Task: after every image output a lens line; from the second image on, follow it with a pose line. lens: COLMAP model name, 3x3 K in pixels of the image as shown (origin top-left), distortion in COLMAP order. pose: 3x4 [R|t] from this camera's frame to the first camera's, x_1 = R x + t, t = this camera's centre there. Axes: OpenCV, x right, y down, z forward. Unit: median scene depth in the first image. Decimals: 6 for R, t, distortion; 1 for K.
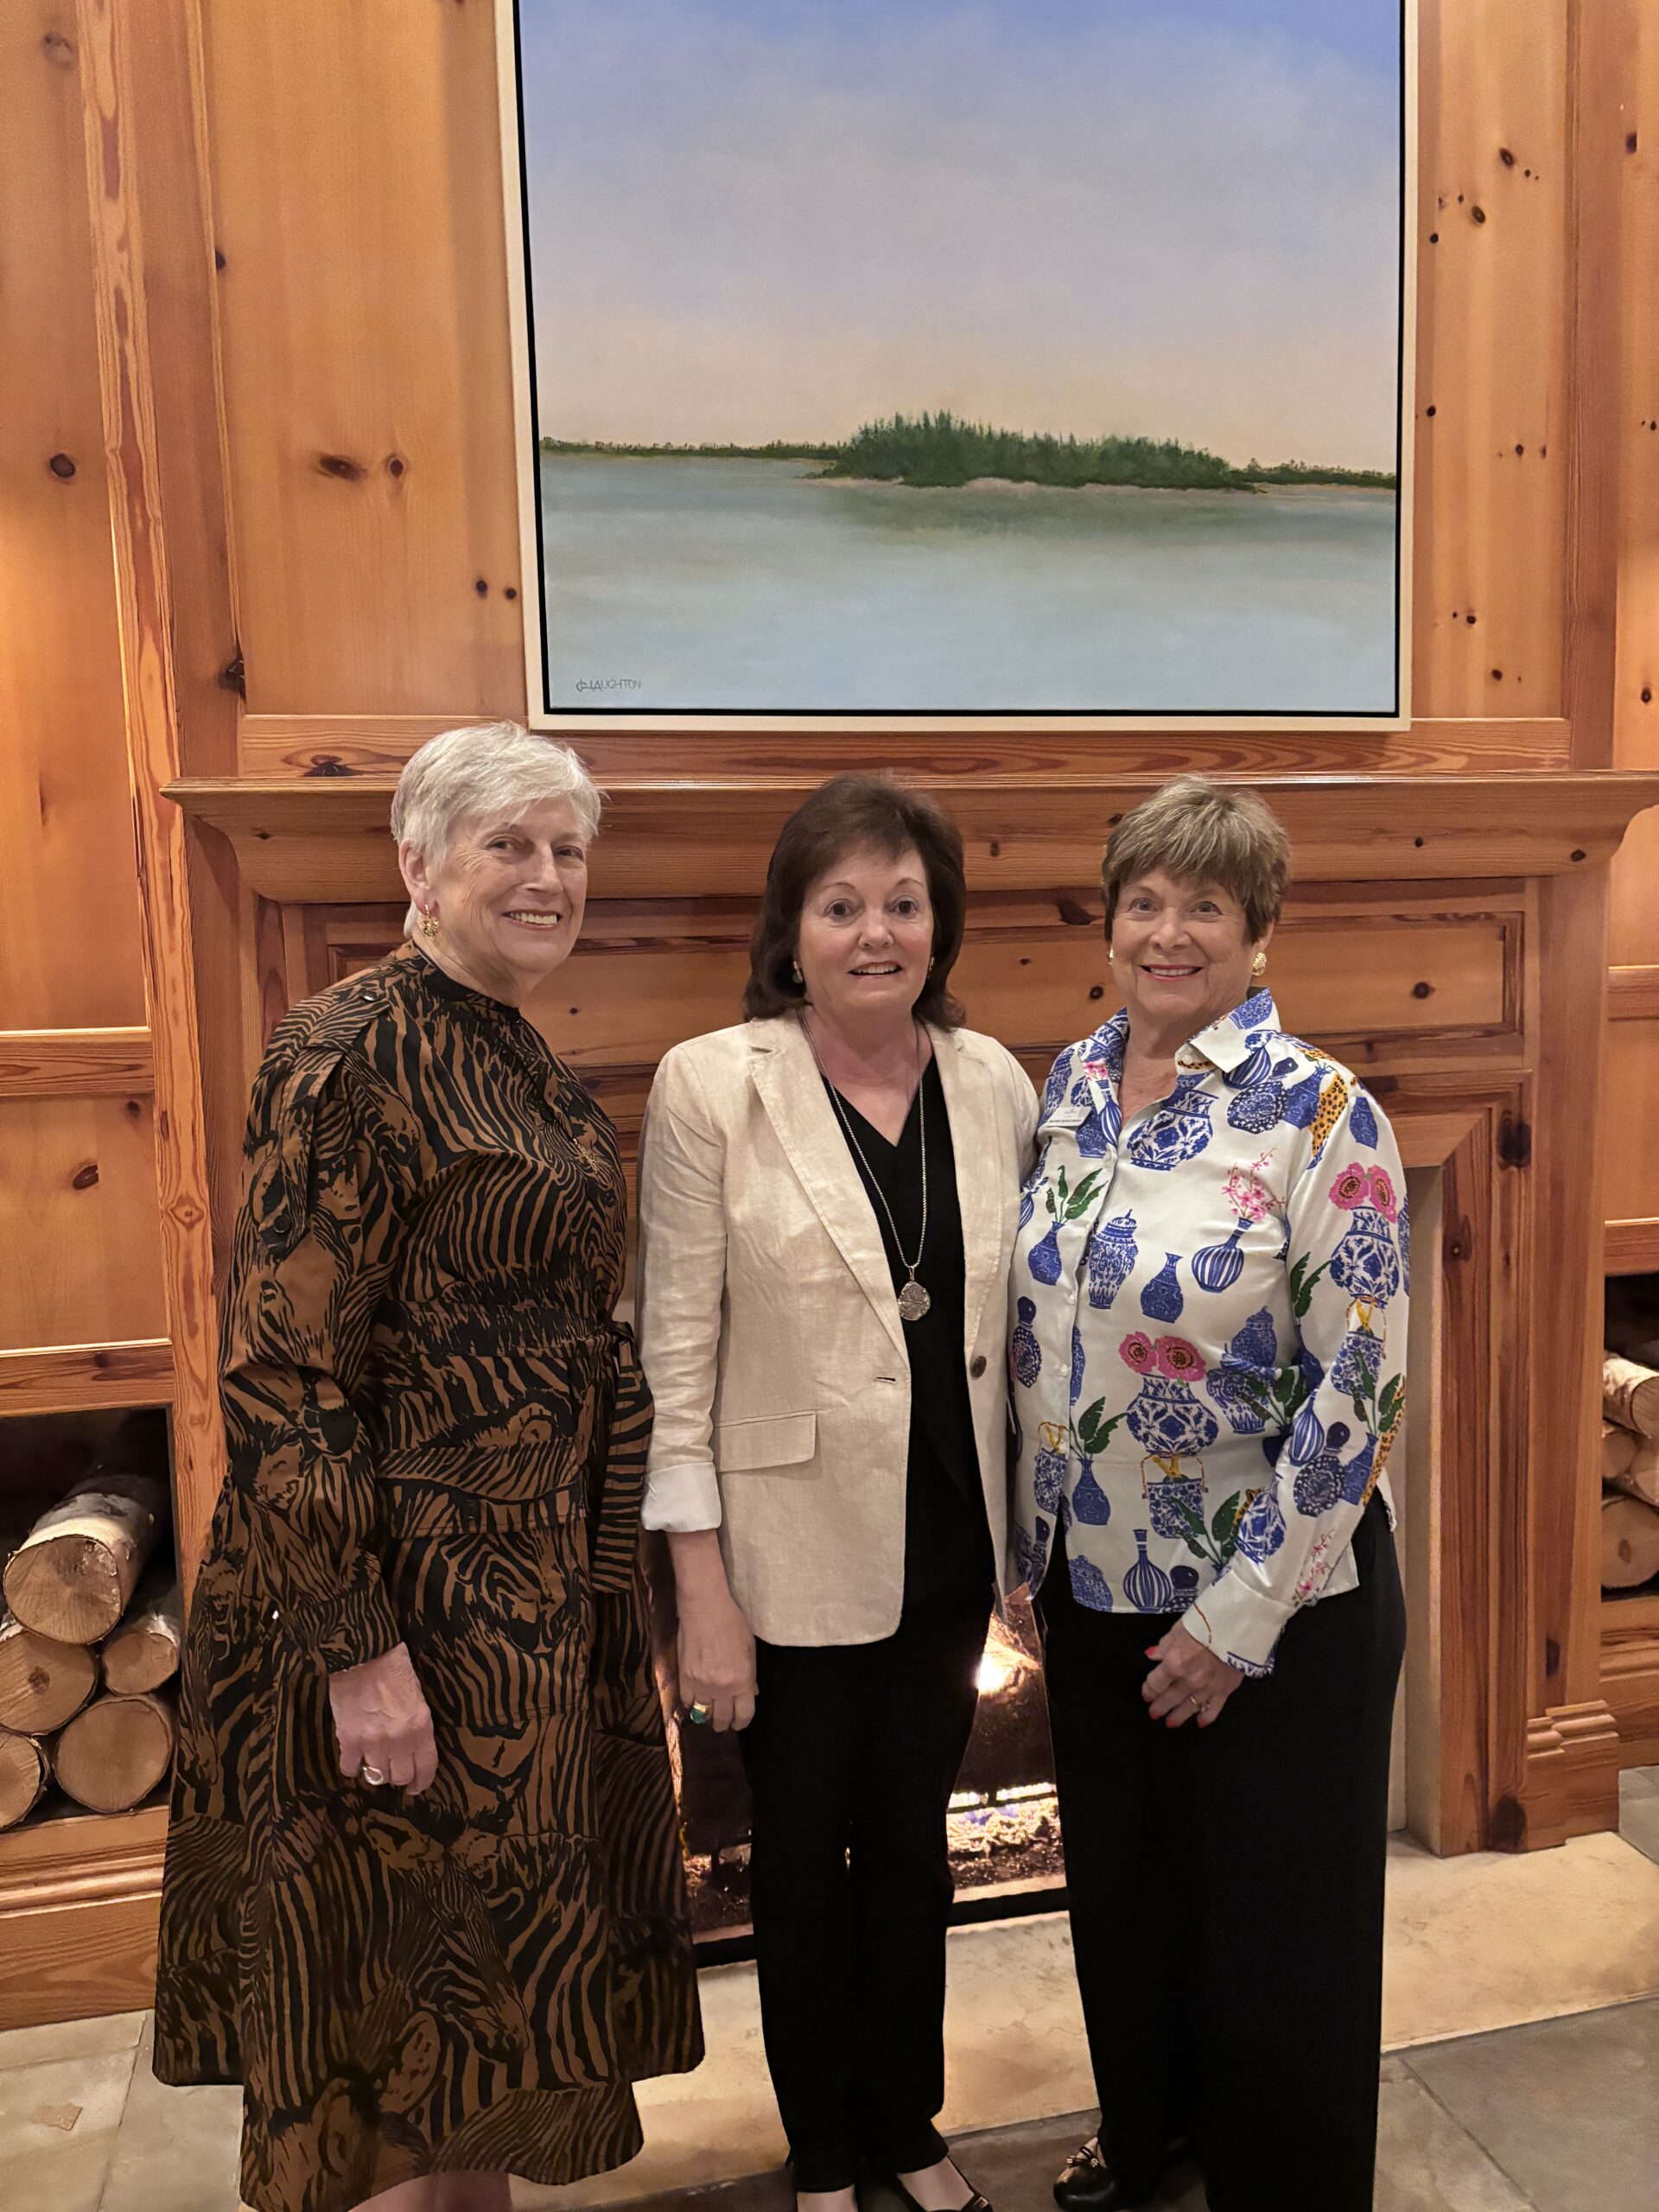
lens RADIAL K [[1668.7, 0, 829.5], [0, 1668.7, 1106.0], [0, 0, 1]] dist [0.003927, 0.007163]
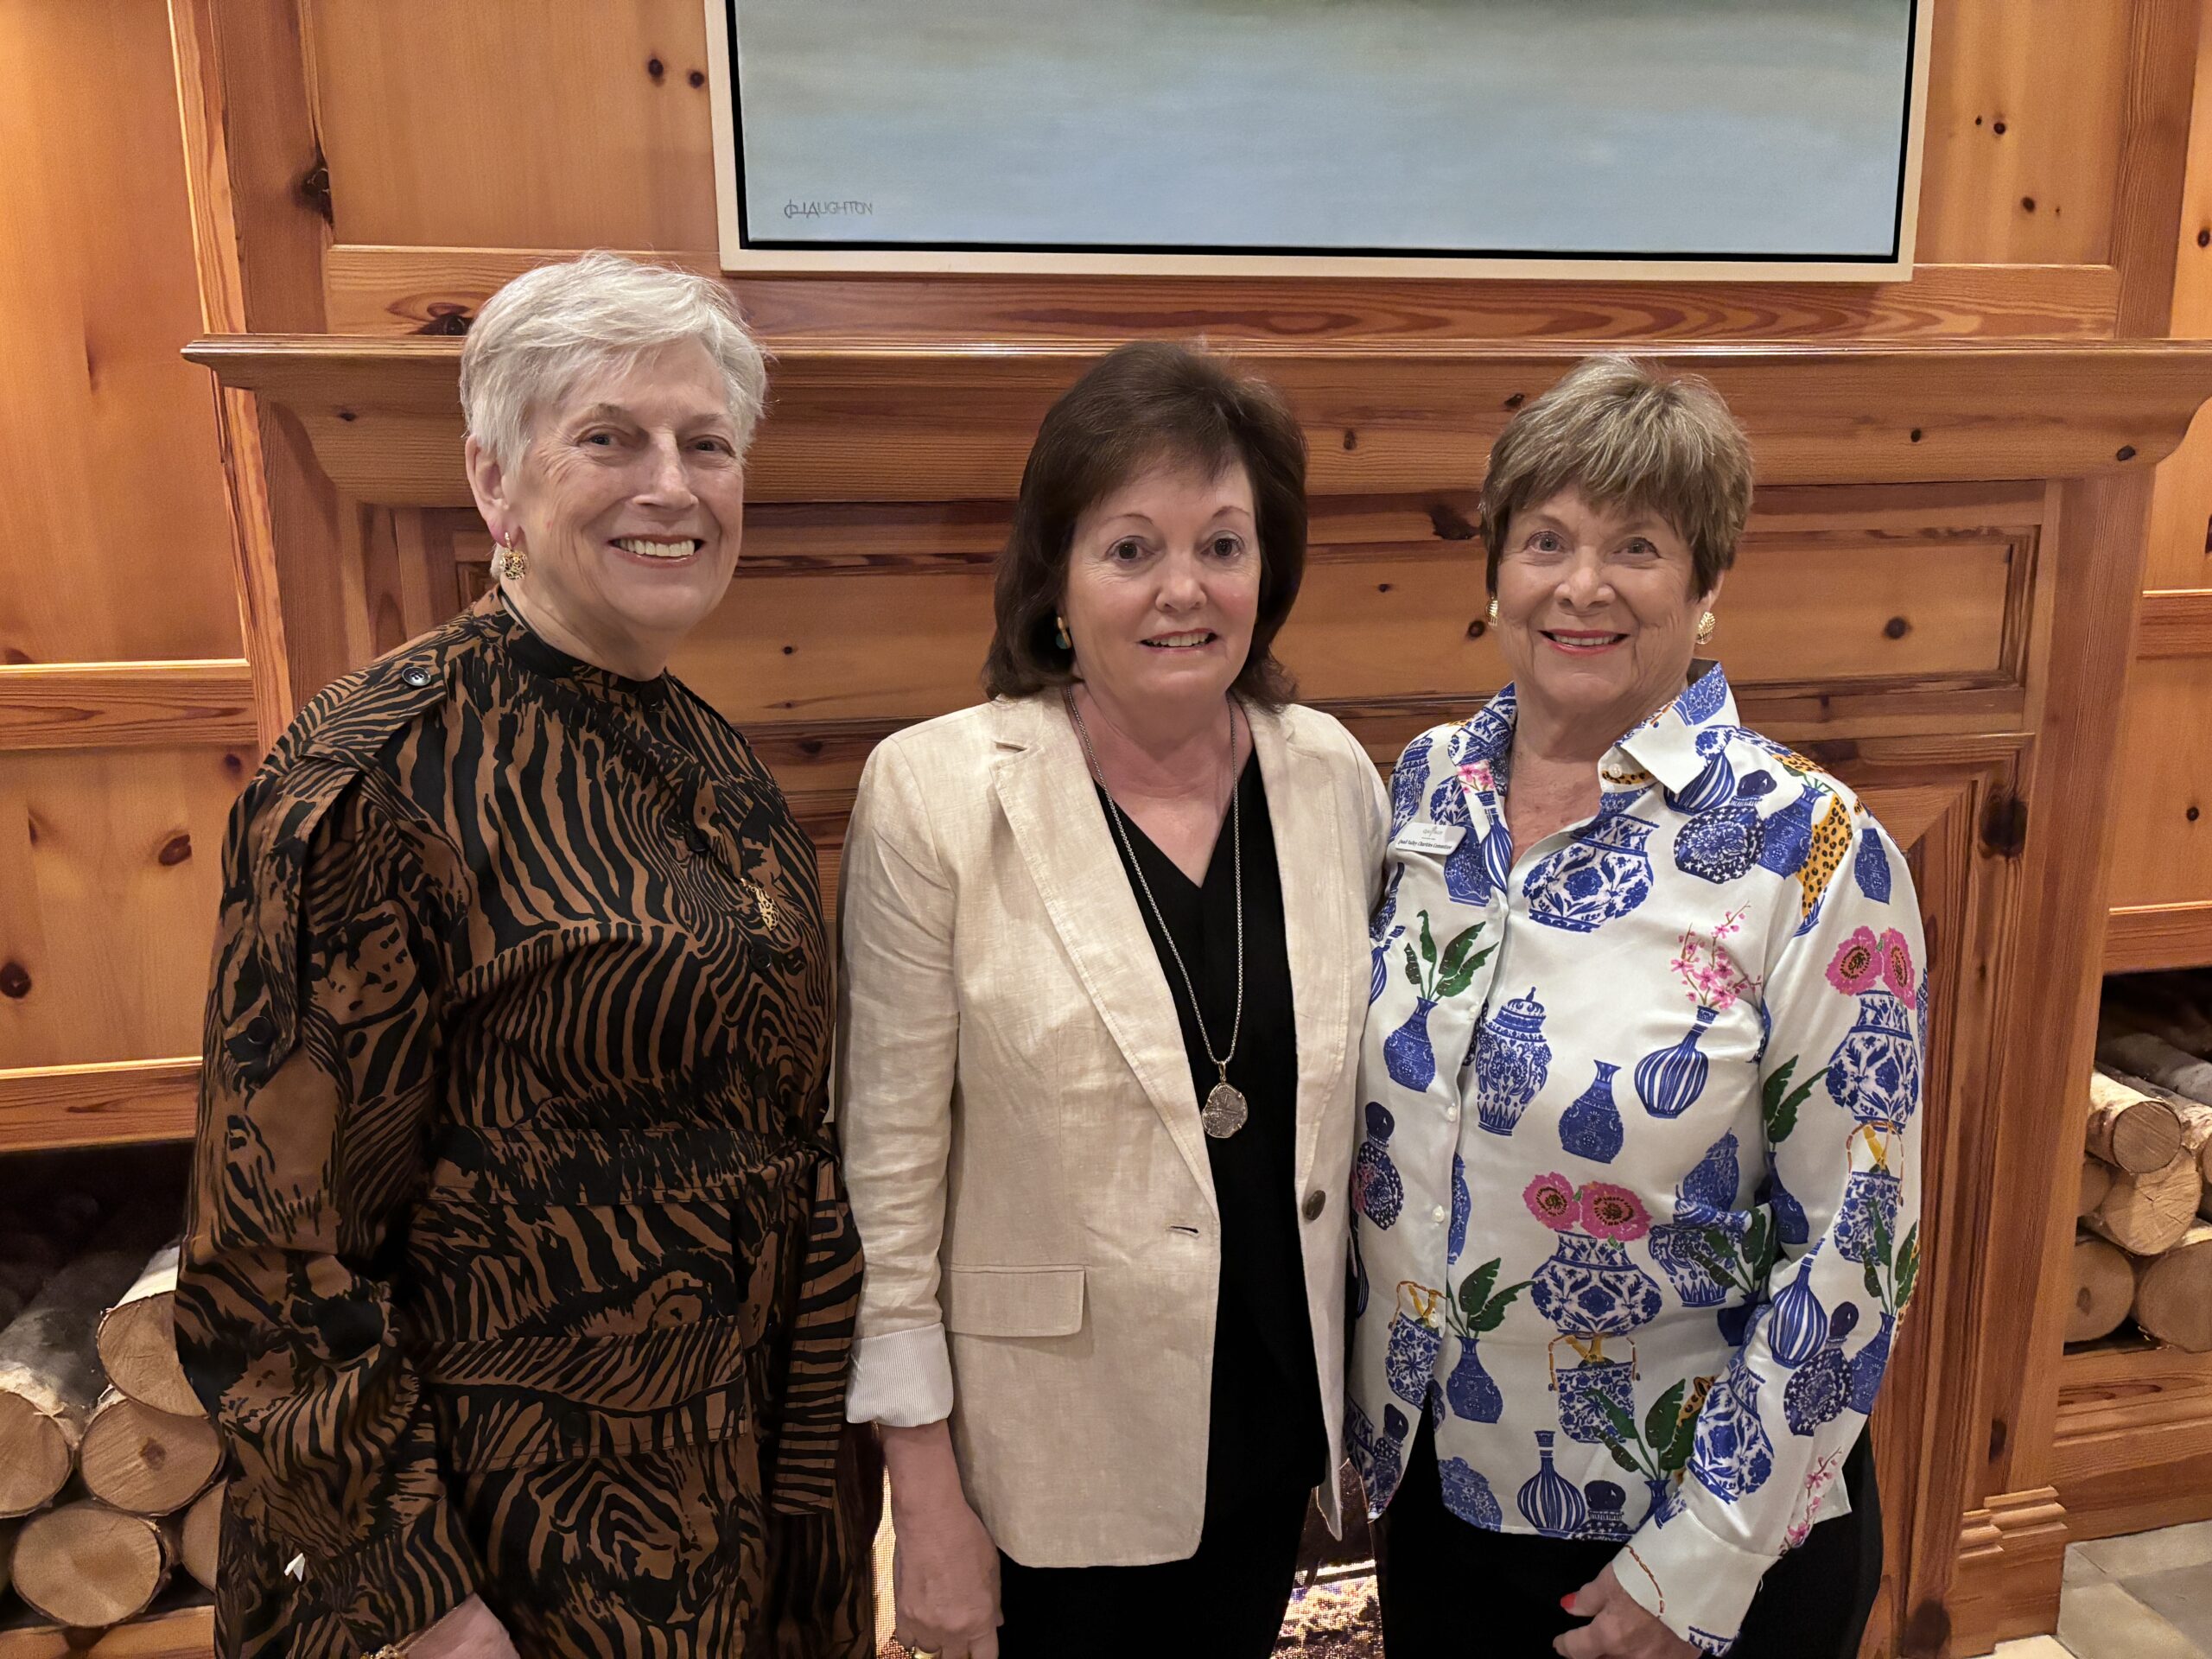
lens RADIAL K [[1668.7, 0, 1092.9], [0, 1668.7, 857.5], [0, 0, 1]] dist [0.003927, 0.007163]
pose [[0.999405, 0.015385, -0.030875, 0.012580], [-0.012267, 0.995037, 0.098751, -0.053195], [0.032241, -0.098313, 0.994633, 0.311501]]
